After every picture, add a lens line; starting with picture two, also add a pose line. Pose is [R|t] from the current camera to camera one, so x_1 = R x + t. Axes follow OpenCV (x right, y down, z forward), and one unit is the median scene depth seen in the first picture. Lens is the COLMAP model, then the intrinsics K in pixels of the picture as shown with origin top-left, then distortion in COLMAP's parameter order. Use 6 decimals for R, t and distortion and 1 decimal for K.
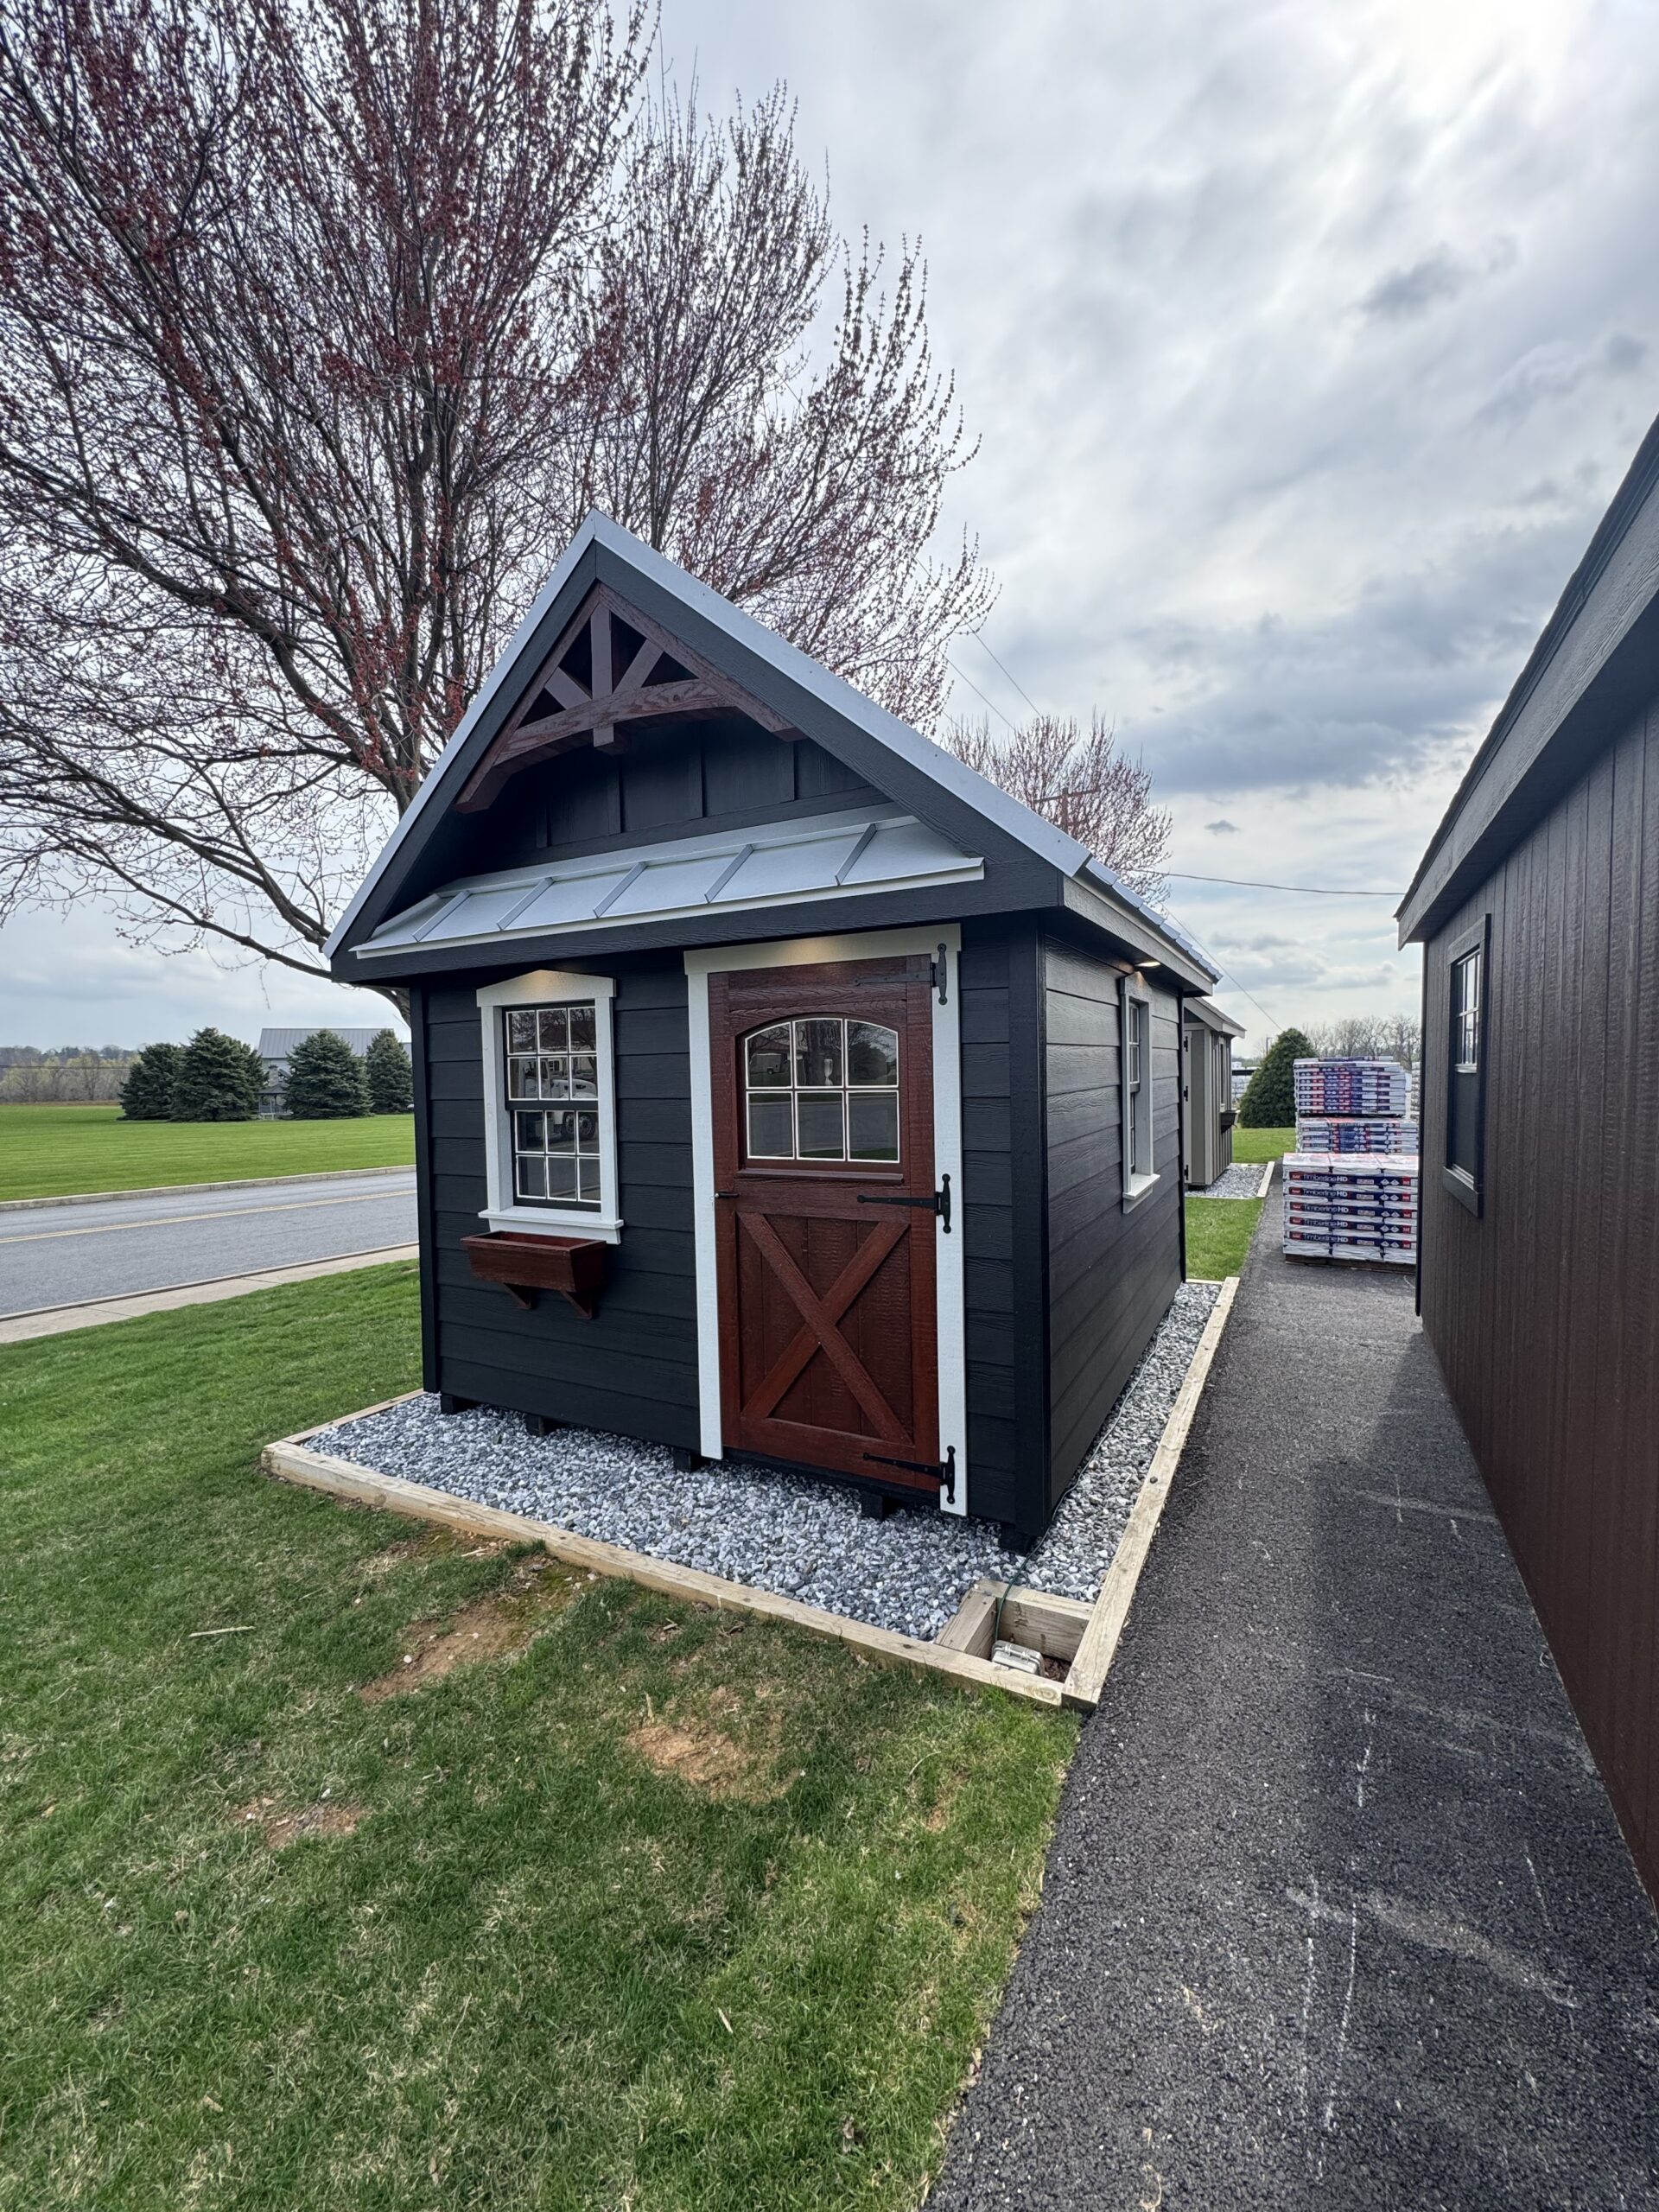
lens RADIAL K [[896.2, 0, 824.7], [0, 896.2, 1112.5], [0, 0, 1]] dist [0.001543, 0.000036]
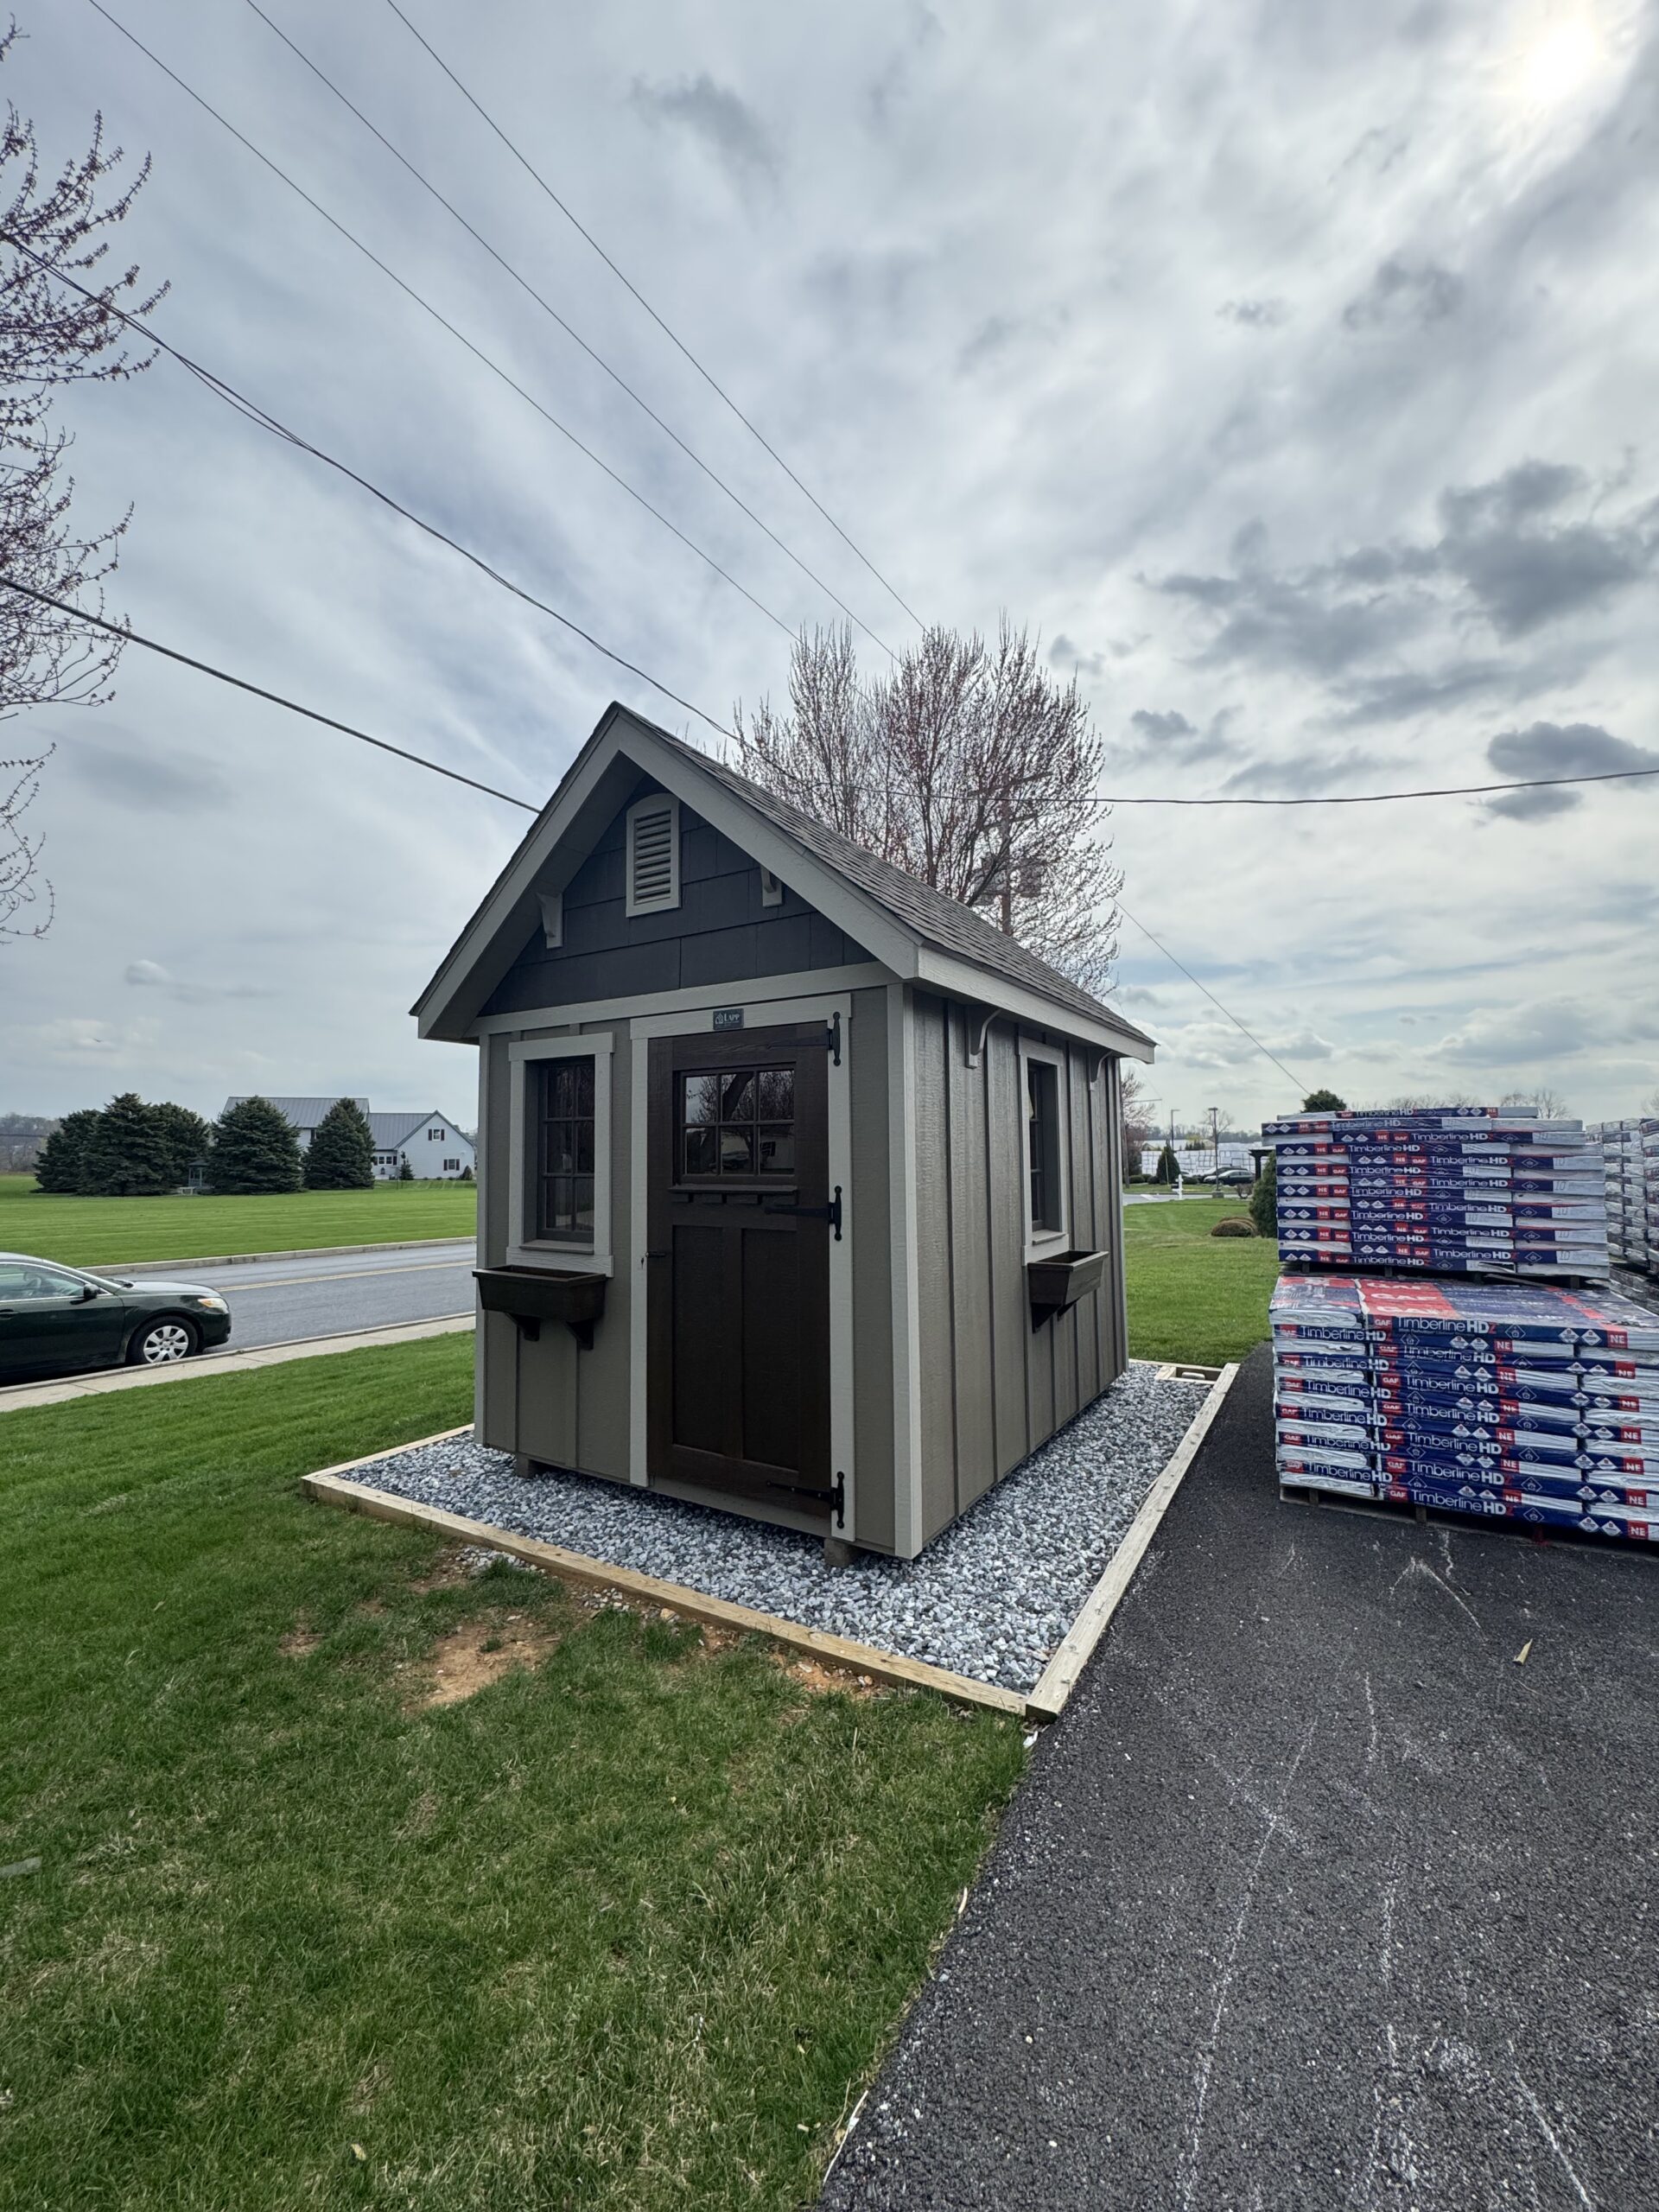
lens RADIAL K [[881.3, 0, 837.5], [0, 881.3, 1107.8], [0, 0, 1]] dist [-0.000578, -0.000006]
pose [[0.998978, 0.009264, -0.044233, 0.079454], [-0.013354, 0.995570, -0.093067, -0.005225], [0.043175, 0.093563, 0.994677, 0.137912]]
